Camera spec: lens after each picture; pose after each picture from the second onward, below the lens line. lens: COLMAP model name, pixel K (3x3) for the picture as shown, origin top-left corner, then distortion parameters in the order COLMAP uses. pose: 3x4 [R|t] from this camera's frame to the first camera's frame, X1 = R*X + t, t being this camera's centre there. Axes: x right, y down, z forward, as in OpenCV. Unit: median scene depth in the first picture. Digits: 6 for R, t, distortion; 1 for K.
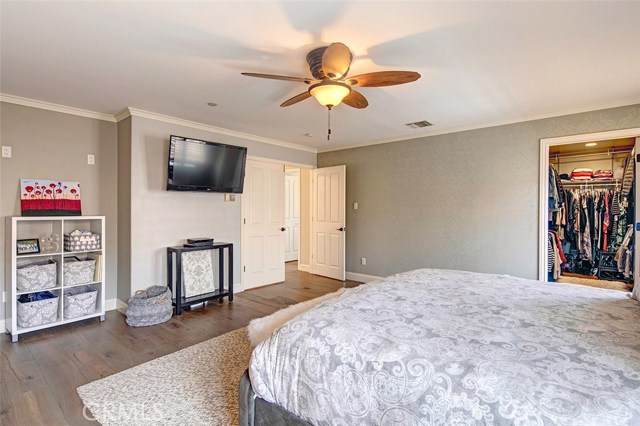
lens RADIAL K [[310.8, 0, 320.0], [0, 310.8, 213.0], [0, 0, 1]] dist [0.000880, 0.000254]
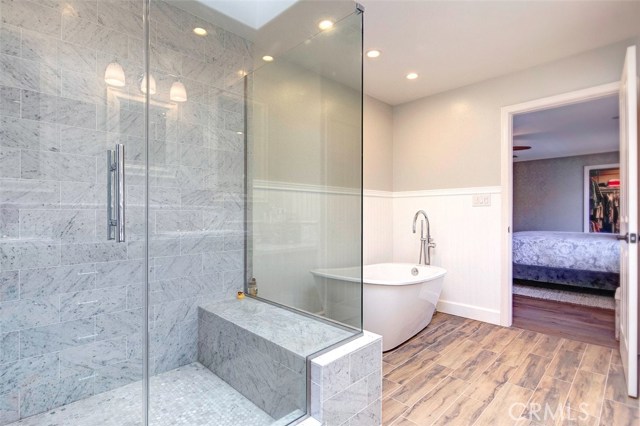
lens RADIAL K [[310.8, 0, 320.0], [0, 310.8, 213.0], [0, 0, 1]] dist [0.000880, 0.000254]
pose [[0.995888, 0.005554, -0.090421, -0.425965], [-0.006142, 0.999962, -0.006228, 0.034280], [0.090383, 0.006758, 0.995884, -0.609737]]
